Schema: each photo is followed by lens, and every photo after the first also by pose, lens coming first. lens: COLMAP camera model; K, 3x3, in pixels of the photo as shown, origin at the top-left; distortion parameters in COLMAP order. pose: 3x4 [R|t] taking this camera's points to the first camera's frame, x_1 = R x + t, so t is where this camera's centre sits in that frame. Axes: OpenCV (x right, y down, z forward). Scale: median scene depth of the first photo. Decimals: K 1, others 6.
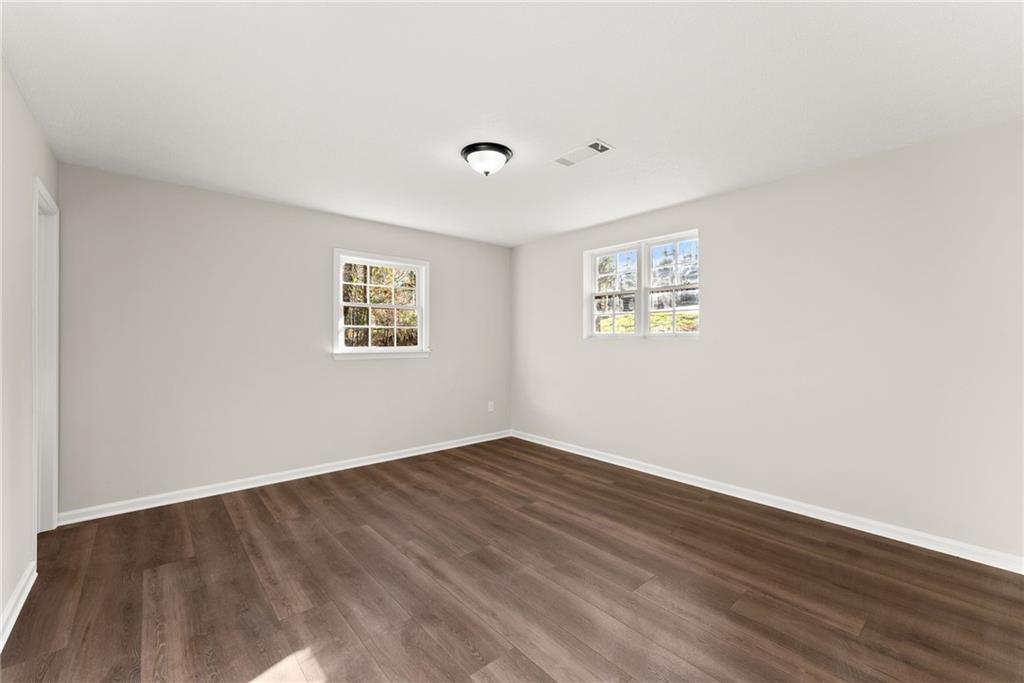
lens RADIAL K [[419.7, 0, 510.8], [0, 419.7, 339.6], [0, 0, 1]] dist [-0.001942, 0.000141]
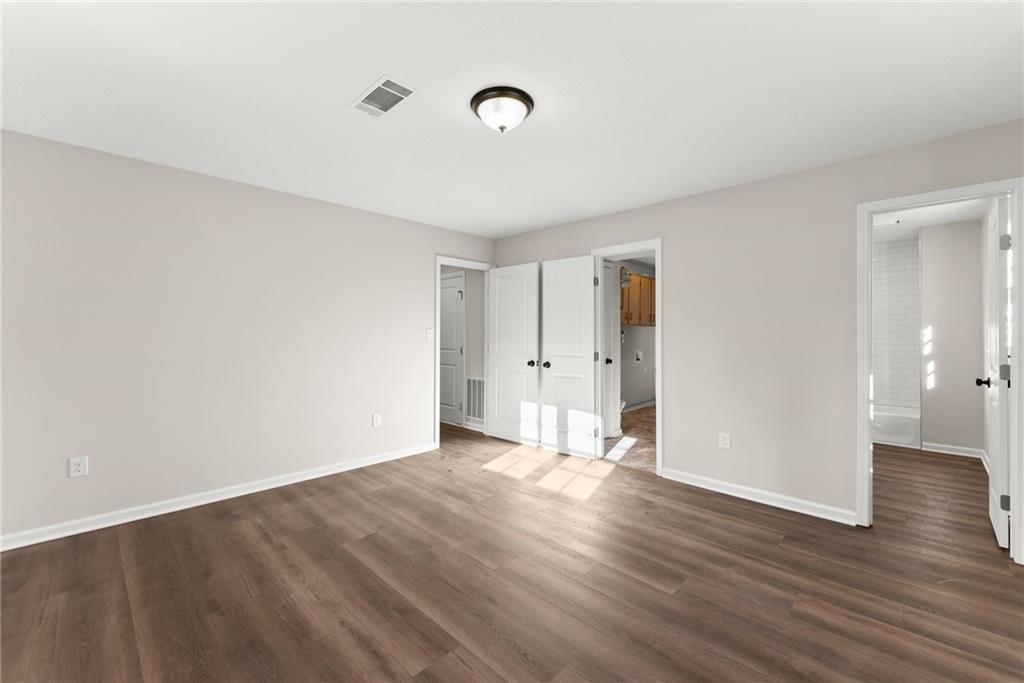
lens RADIAL K [[419.7, 0, 513.3], [0, 419.7, 336.7], [0, 0, 1]] dist [-0.001942, 0.000141]
pose [[-0.996574, -0.004788, -0.082562, -0.014211], [-0.005208, 0.999975, 0.004873, 0.000405], [0.082536, 0.005287, -0.996574, 1.935302]]
